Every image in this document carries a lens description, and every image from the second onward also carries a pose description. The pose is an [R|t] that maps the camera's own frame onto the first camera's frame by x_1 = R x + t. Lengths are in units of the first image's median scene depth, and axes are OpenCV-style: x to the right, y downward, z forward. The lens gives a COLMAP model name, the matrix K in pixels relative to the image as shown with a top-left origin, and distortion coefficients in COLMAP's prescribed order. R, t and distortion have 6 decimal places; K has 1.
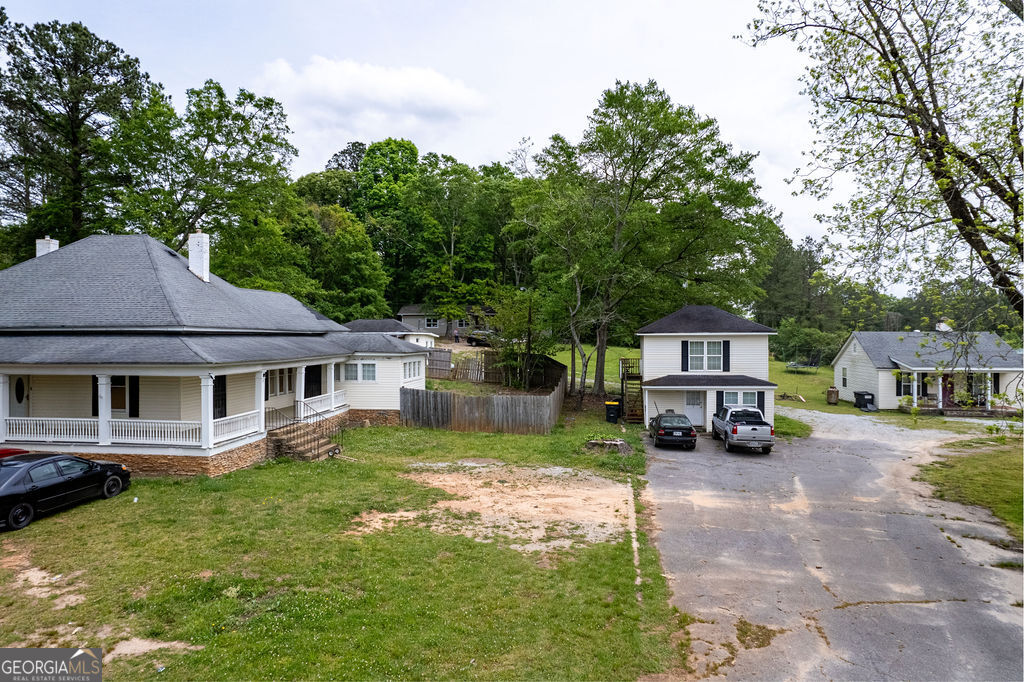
lens RADIAL K [[655.7, 0, 509.6], [0, 655.7, 337.6], [0, 0, 1]] dist [-0.073324, 0.066869]
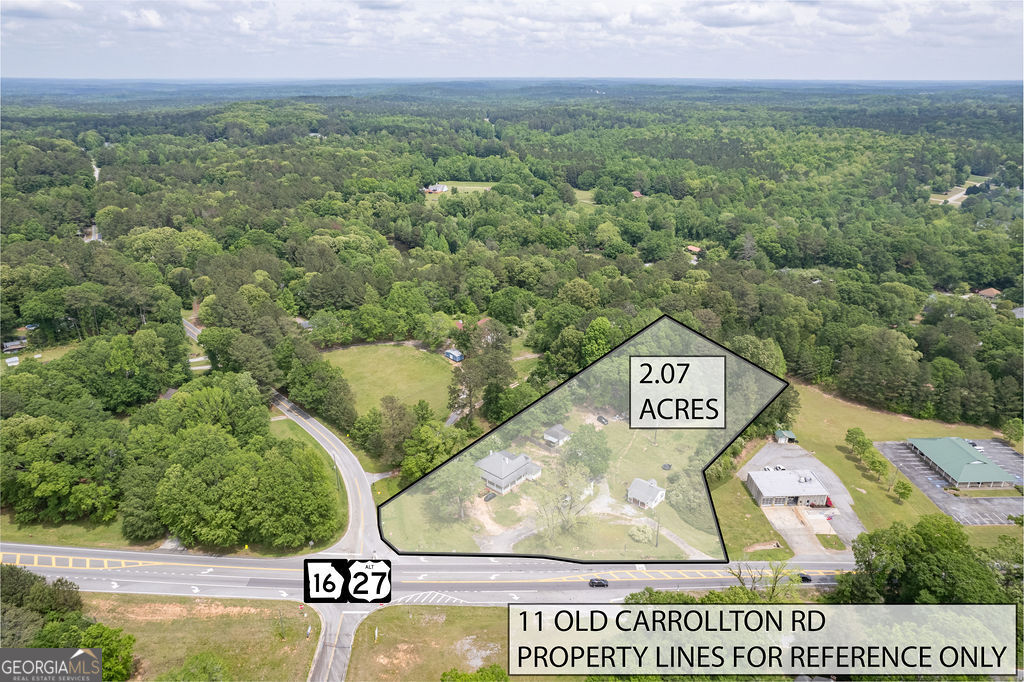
lens RADIAL K [[655.7, 0, 509.6], [0, 655.7, 337.6], [0, 0, 1]] dist [-0.073324, 0.066869]
pose [[0.820026, 0.217374, -0.529439, 2.526924], [-0.001000, 0.925608, 0.378483, -3.322360], [0.572325, -0.309837, 0.759240, -3.353348]]
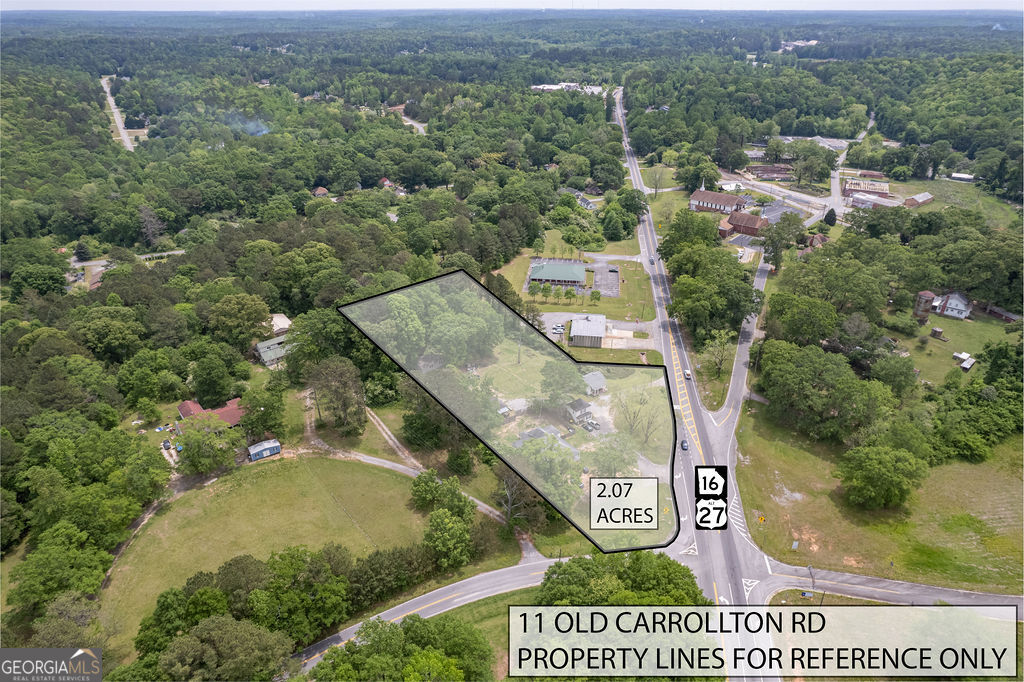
lens RADIAL K [[655.7, 0, 509.6], [0, 655.7, 337.6], [0, 0, 1]] dist [-0.073324, 0.066869]
pose [[0.709872, -0.322374, 0.626224, -3.816338], [-0.001138, 0.888579, 0.458721, -3.379533], [-0.704330, -0.326346, 0.630411, -2.239179]]
